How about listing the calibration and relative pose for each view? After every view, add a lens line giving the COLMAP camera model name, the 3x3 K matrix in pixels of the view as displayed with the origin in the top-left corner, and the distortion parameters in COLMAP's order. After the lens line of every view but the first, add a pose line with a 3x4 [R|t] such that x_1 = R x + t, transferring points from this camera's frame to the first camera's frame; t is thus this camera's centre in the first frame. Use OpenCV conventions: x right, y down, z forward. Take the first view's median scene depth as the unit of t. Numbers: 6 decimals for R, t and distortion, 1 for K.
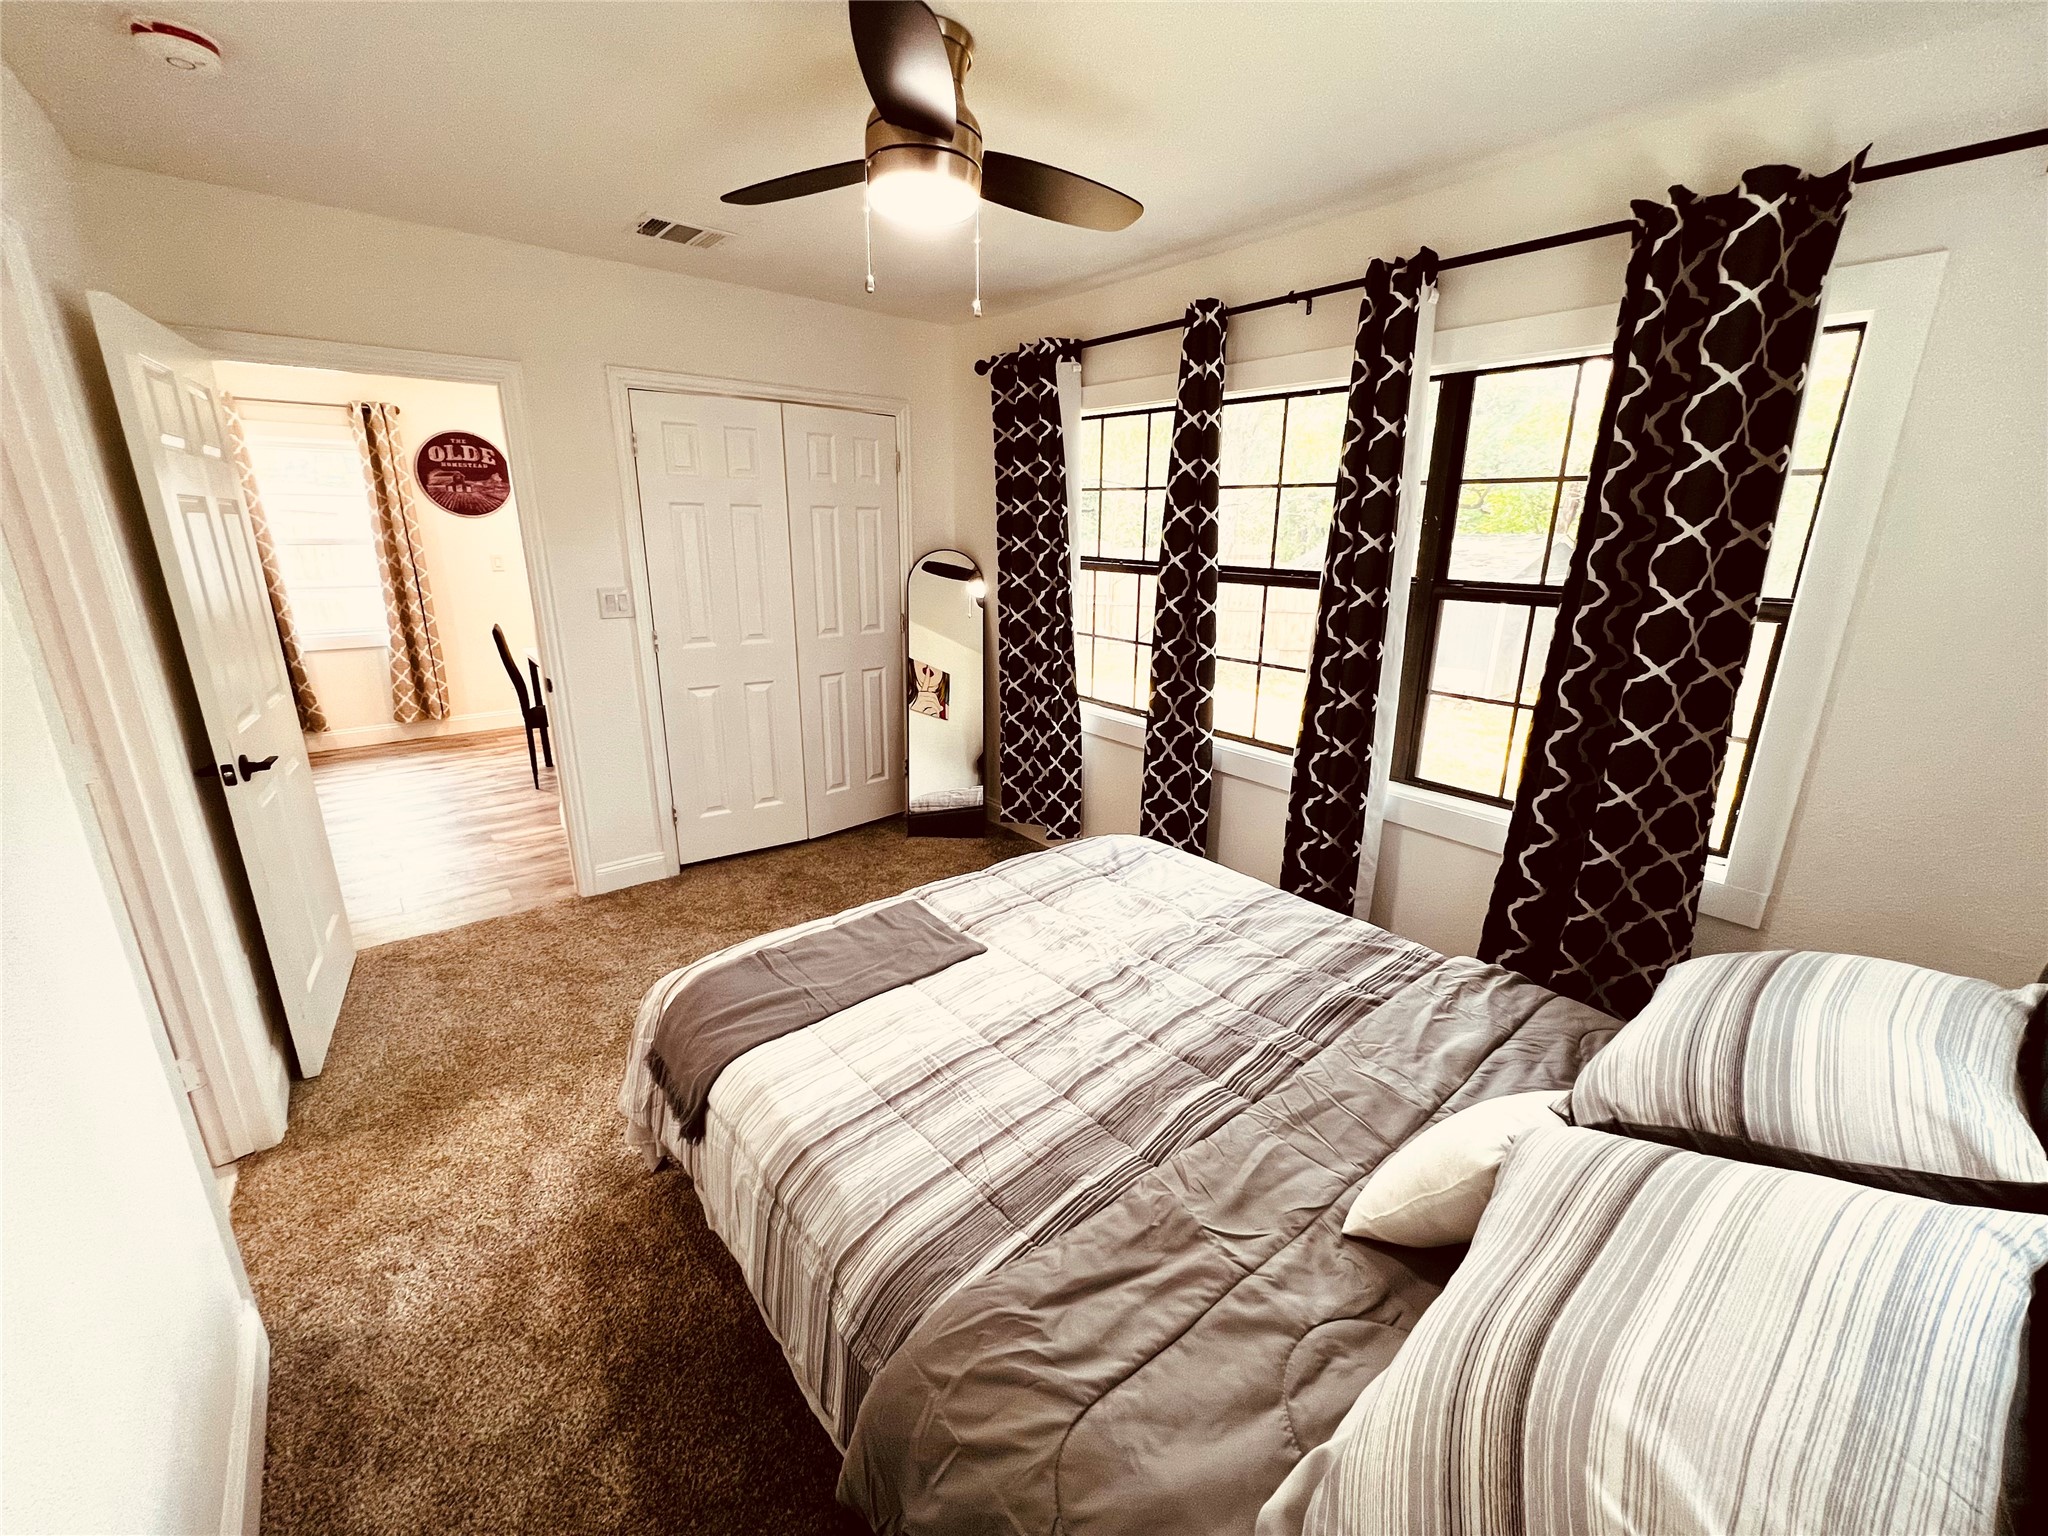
lens RADIAL K [[826.2, 0, 1022.6], [0, 826.2, 764.4], [0, 0, 1]] dist [-0.001758, -0.000039]
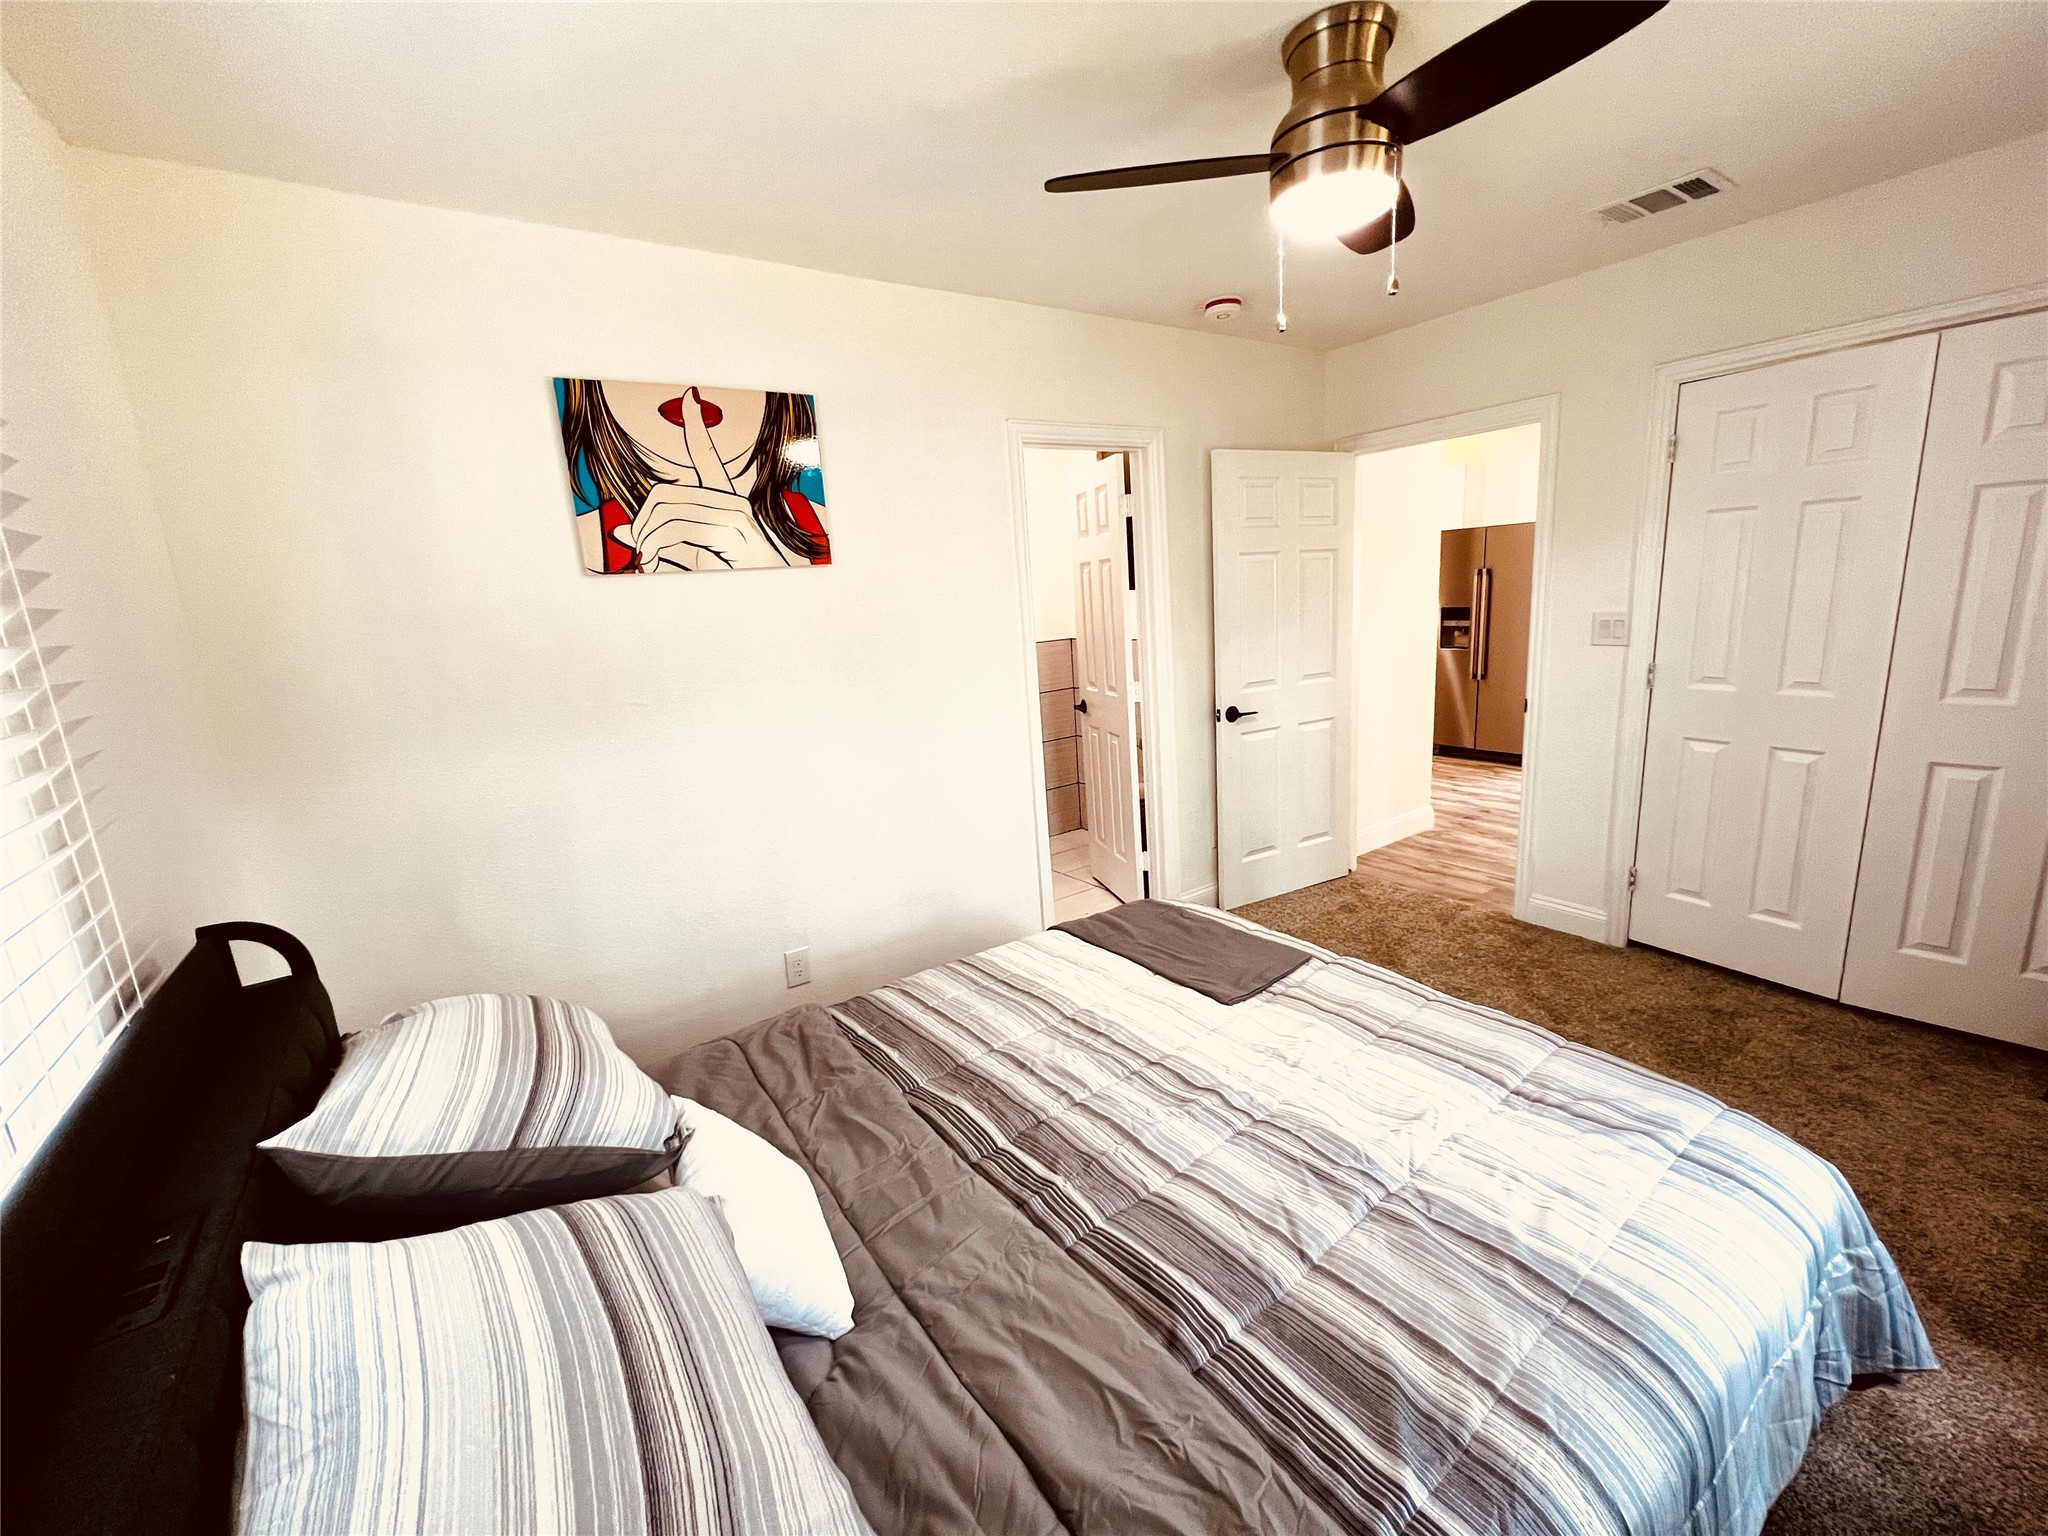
lens RADIAL K [[826.2, 0, 1019.6], [0, 826.2, 770.6], [0, 0, 1]] dist [-0.001758, -0.000039]
pose [[-0.085313, 0.208482, -0.974298, 0.658234], [-0.217275, 0.950436, 0.222402, -0.145592], [0.972375, 0.230665, -0.035787, 0.585434]]
